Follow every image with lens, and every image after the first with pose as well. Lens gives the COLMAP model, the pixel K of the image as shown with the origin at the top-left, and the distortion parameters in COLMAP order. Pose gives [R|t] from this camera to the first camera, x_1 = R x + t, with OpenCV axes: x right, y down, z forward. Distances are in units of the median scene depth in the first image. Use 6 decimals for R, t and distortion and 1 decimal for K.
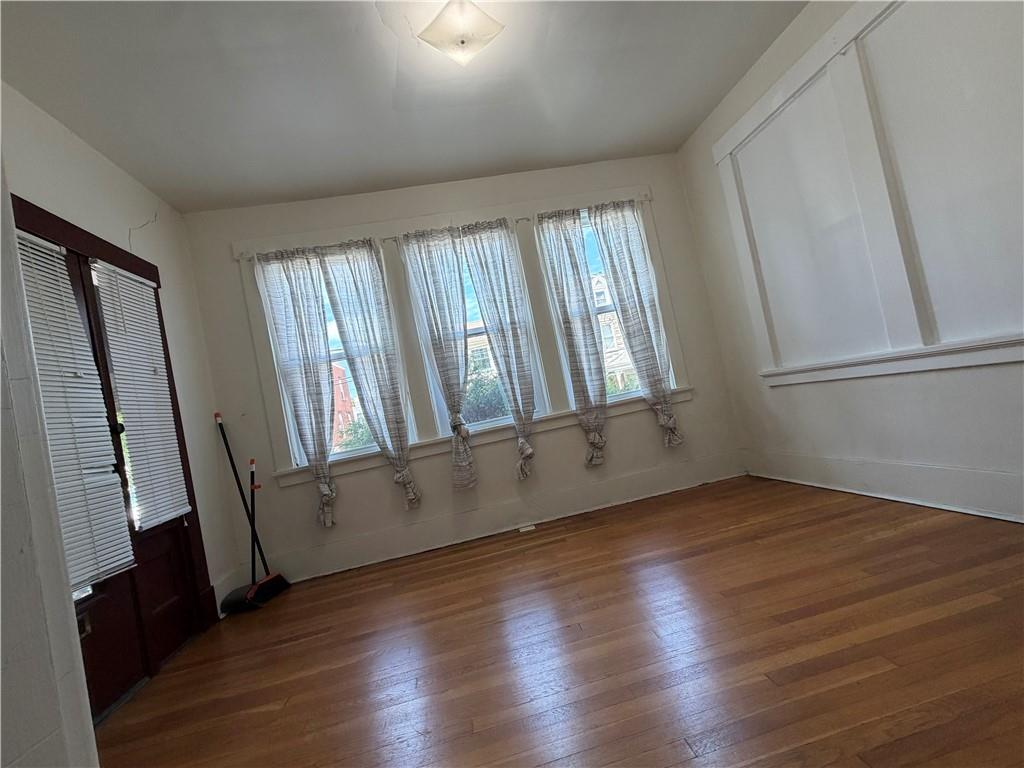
lens RADIAL K [[407.6, 0, 508.4], [0, 407.6, 385.5], [0, 0, 1]] dist [0.001016, 0.000072]
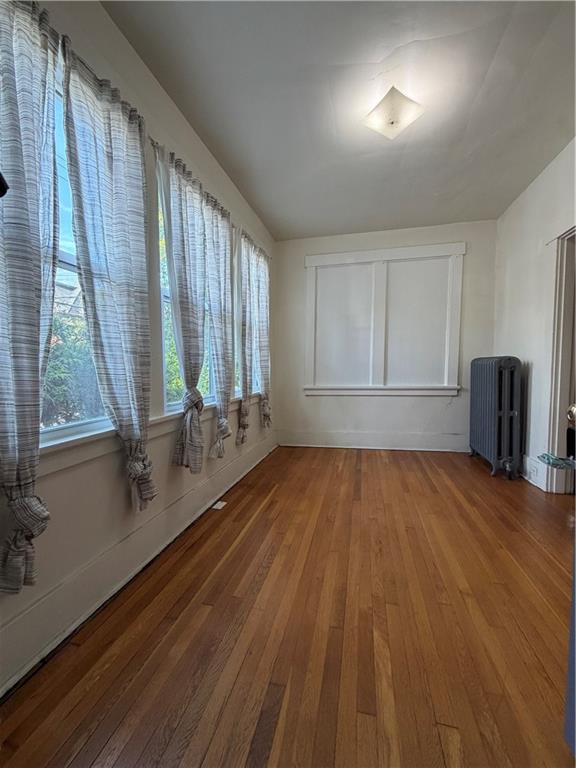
lens RADIAL K [[305.7, 0, 287.6], [0, 305.7, 382.2], [0, 0, 1]] dist [0.001016, 0.000072]
pose [[0.354373, 0.146569, 0.923546, -0.737891], [-0.101069, 0.987857, -0.117994, 0.126579], [-0.929626, -0.051528, 0.364883, 0.629505]]
